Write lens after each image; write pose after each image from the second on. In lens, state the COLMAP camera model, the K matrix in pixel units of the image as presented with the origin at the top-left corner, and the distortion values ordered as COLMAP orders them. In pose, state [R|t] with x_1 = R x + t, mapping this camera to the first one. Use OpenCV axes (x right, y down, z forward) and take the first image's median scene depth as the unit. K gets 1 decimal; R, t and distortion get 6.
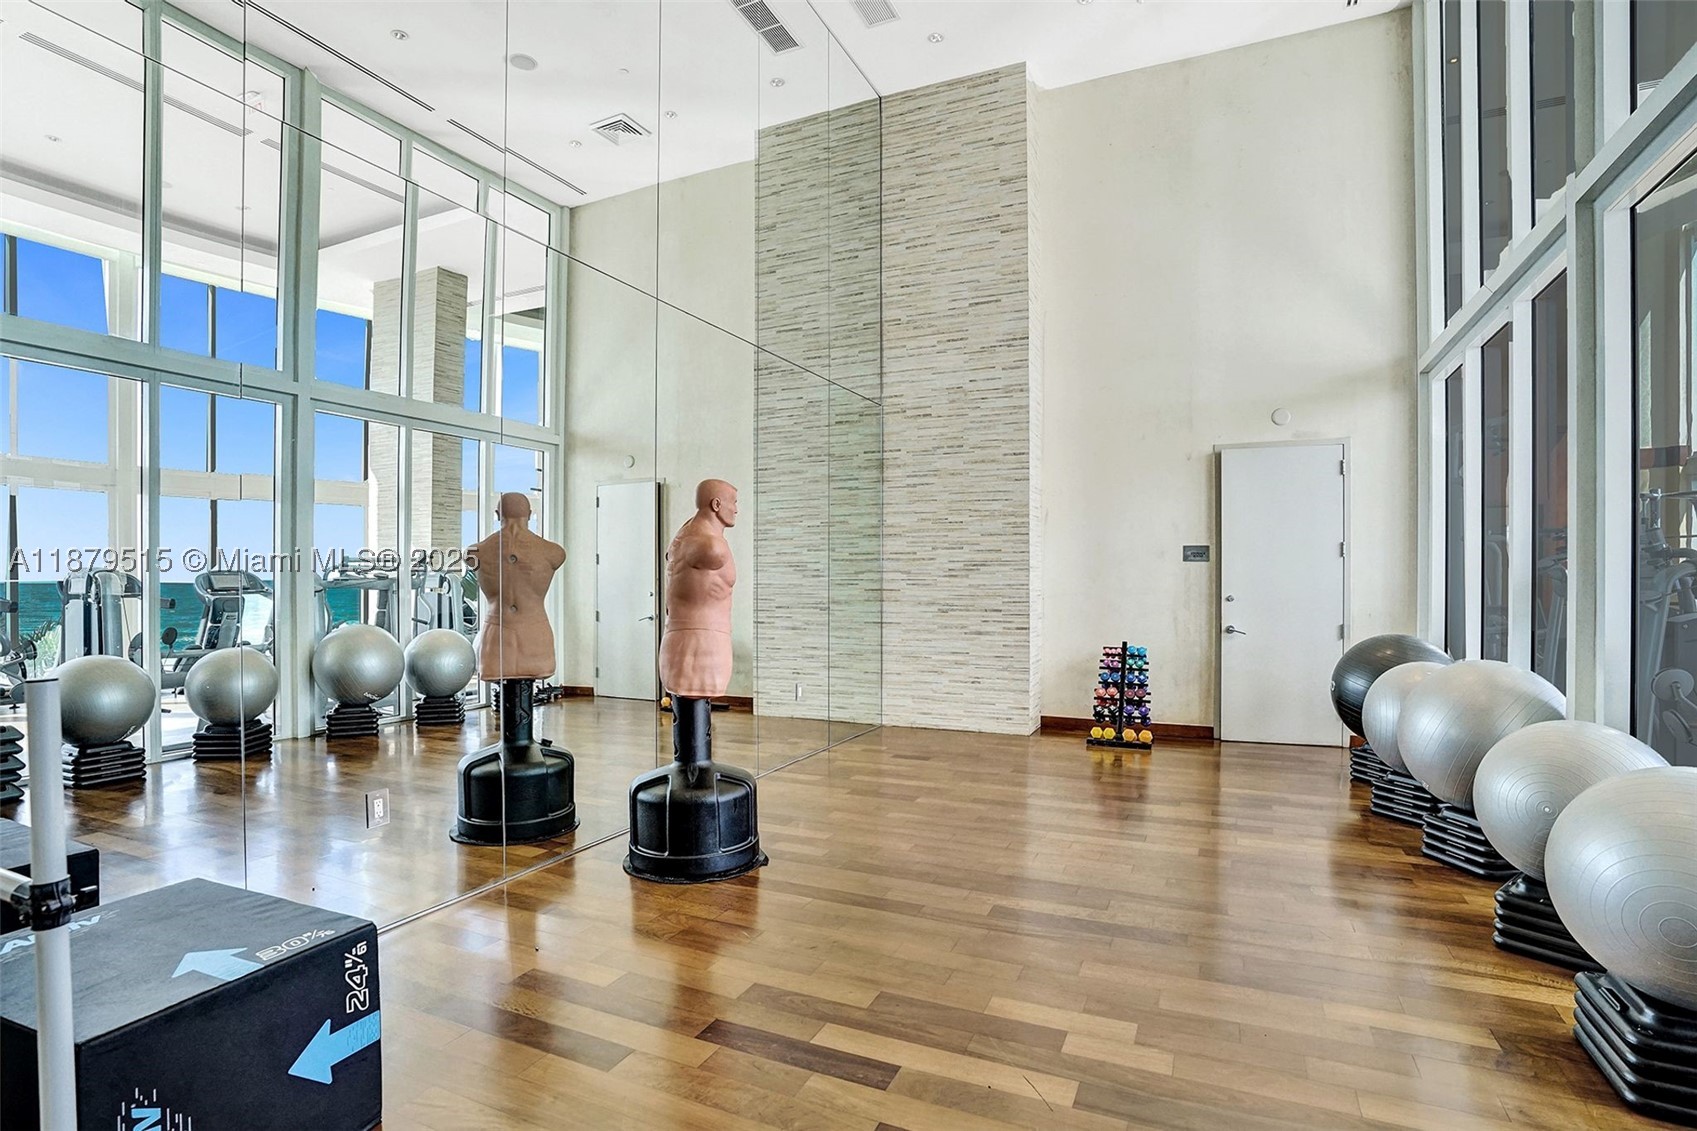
lens RADIAL K [[808.0, 0, 850.4], [0, 808.0, 574.3], [0, 0, 1]] dist [-0.029140, -0.000490]
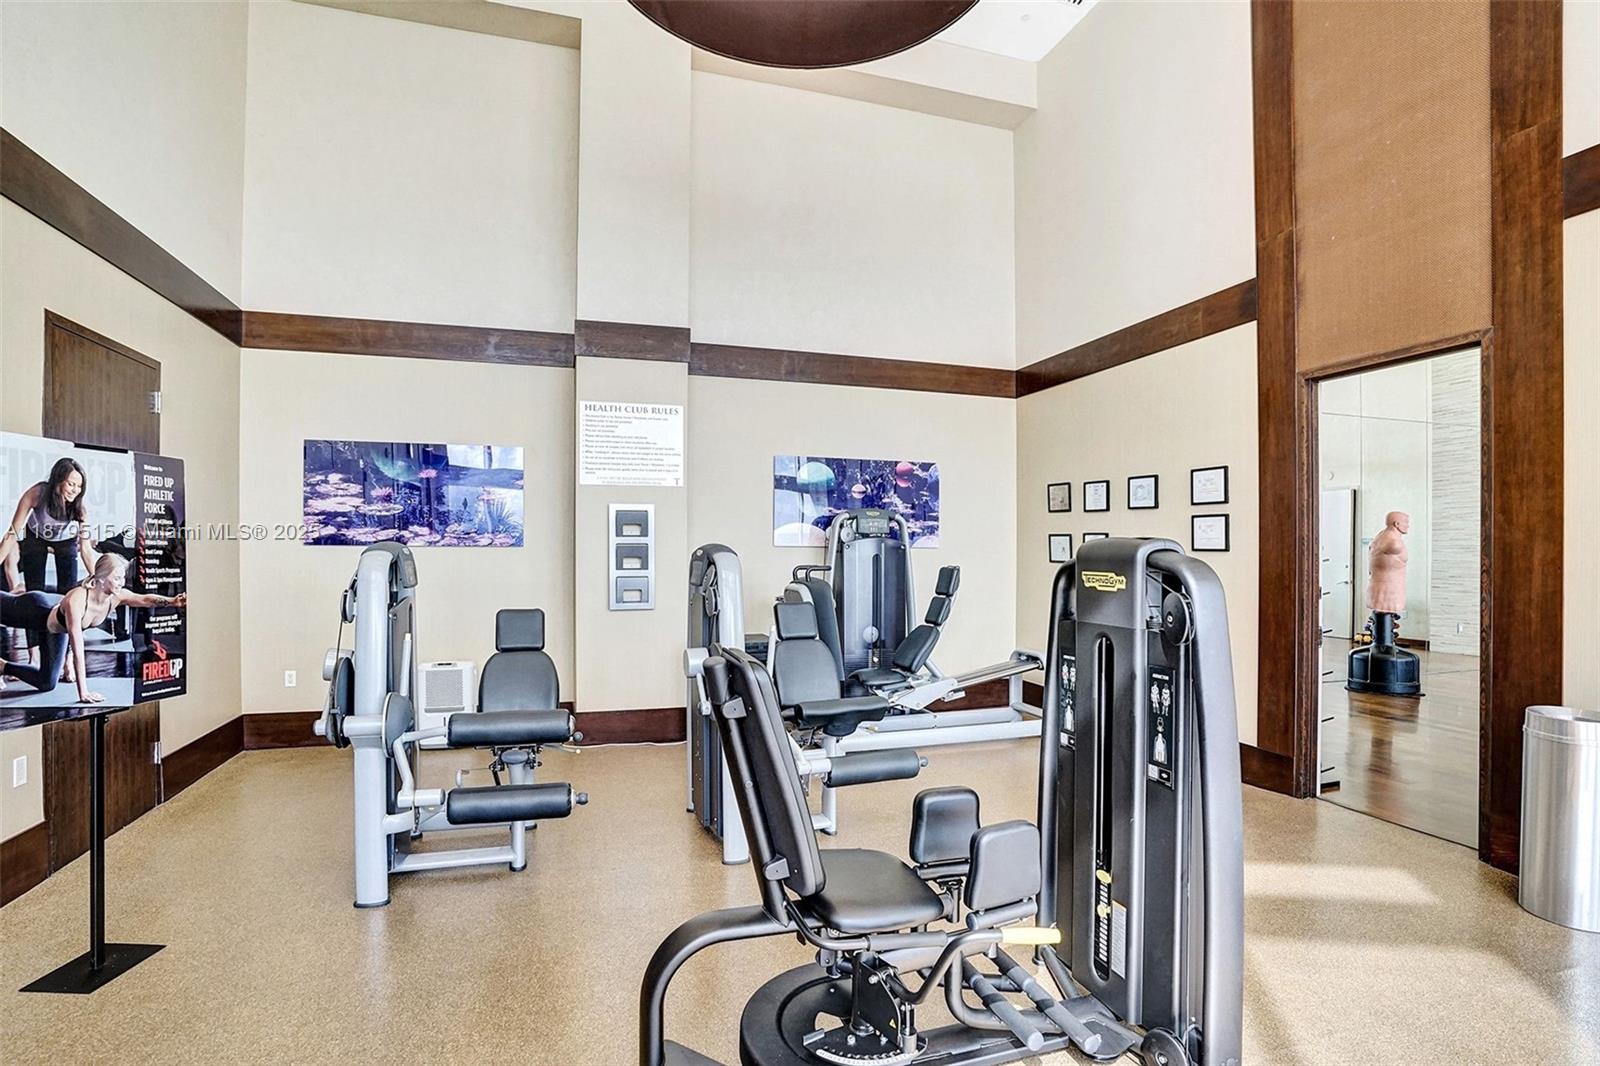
lens RADIAL K [[761.8, 0, 800.4], [0, 761.8, 544.2], [0, 0, 1]] dist [-0.029140, -0.000490]
pose [[0.662986, -0.000643, -0.748632, 0.268114], [-0.003025, 0.999989, -0.003537, -0.019523], [0.748626, 0.004610, 0.662976, -1.493239]]
